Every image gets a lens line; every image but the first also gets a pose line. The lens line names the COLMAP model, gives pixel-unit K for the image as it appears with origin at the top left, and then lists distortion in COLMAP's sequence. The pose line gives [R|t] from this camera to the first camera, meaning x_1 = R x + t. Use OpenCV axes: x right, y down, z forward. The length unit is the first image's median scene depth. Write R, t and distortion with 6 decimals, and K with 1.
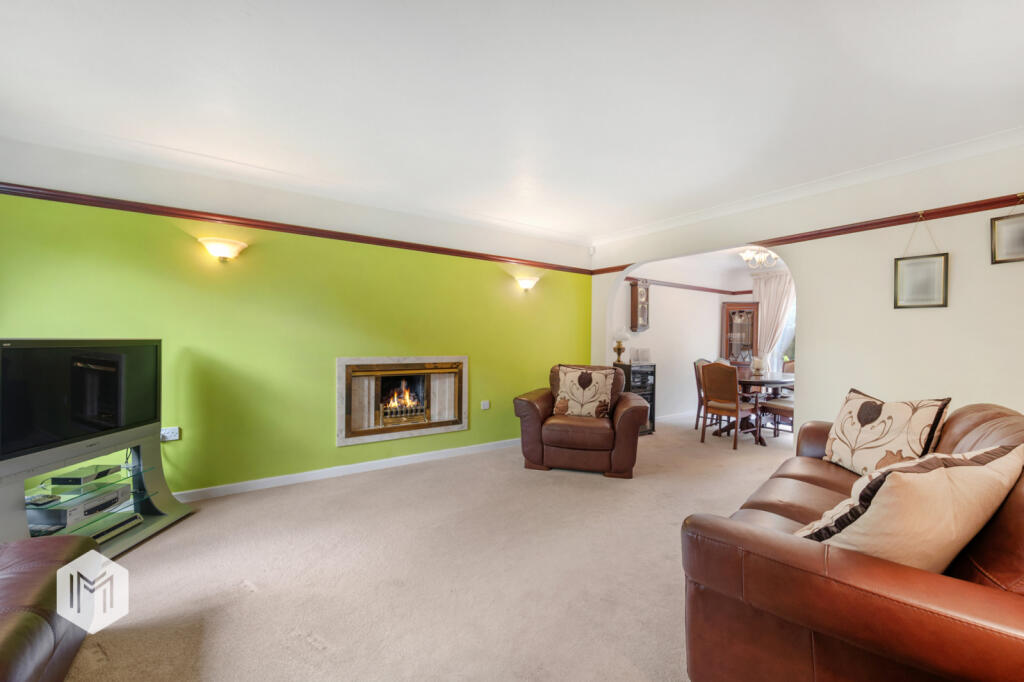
lens RADIAL K [[416.2, 0, 510.4], [0, 416.2, 341.5], [0, 0, 1]] dist [0.000448, 0.000013]
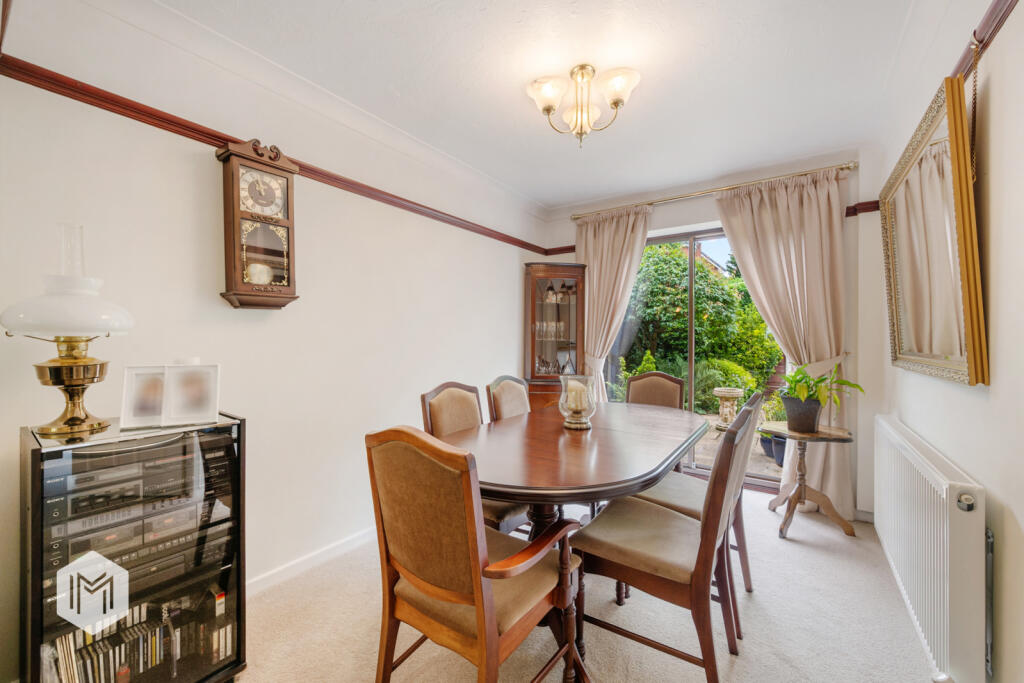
lens RADIAL K [[416.2, 0, 513.3], [0, 416.2, 337.5], [0, 0, 1]] dist [0.000448, 0.000013]
pose [[0.939528, -0.004754, 0.342439, 0.316452], [0.004676, 0.999989, 0.001051, -0.000145], [-0.342440, 0.000614, 0.939539, 0.511695]]
